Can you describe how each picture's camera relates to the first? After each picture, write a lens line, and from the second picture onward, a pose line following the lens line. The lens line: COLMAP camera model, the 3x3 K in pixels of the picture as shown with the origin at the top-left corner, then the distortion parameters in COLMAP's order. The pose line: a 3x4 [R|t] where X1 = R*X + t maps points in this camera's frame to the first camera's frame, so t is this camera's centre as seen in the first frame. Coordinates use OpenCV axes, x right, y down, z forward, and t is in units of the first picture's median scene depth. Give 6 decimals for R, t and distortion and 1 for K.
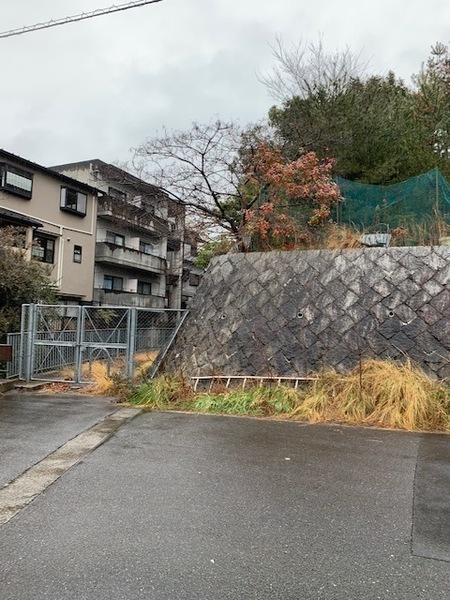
lens RADIAL K [[452.7, 0, 222.6], [0, 452.7, 313.2], [0, 0, 1]] dist [0.057839, -0.103004]
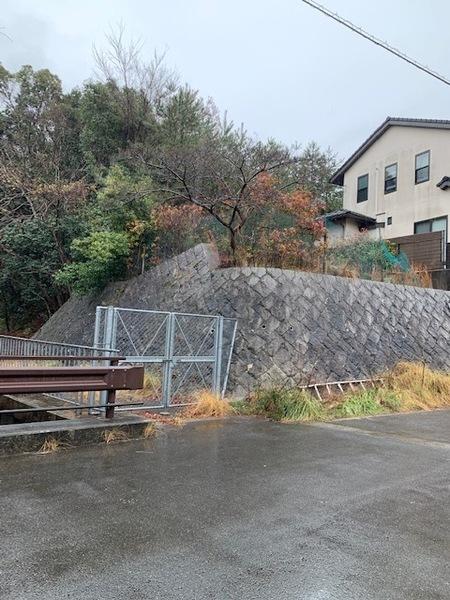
lens RADIAL K [[454.1, 0, 225.0], [0, 454.1, 300.0], [0, 0, 1]] dist [0.057897, -0.110804]
pose [[0.613789, 0.052405, 0.787729, -0.978407], [-0.052267, 0.998303, -0.025689, -0.023955], [-0.787738, -0.025405, 0.615486, 0.458913]]
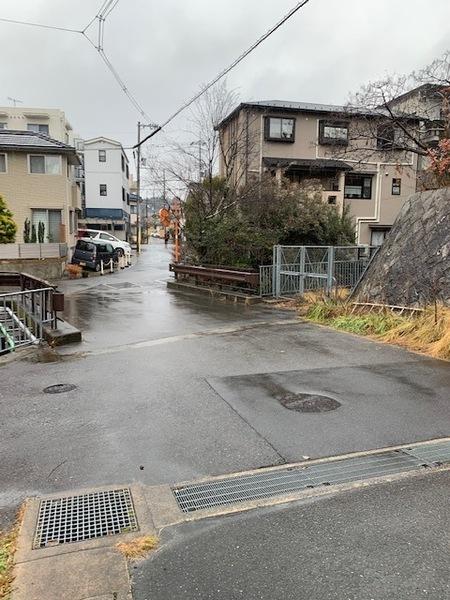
lens RADIAL K [[454.1, 0, 225.0], [0, 454.1, 300.0], [0, 0, 1]] dist [0.057897, -0.110804]
pose [[0.666842, 0.062751, -0.742552, 0.605787], [0.041213, 0.991818, 0.120827, -0.032301], [0.744059, -0.111175, 0.658800, -0.096467]]
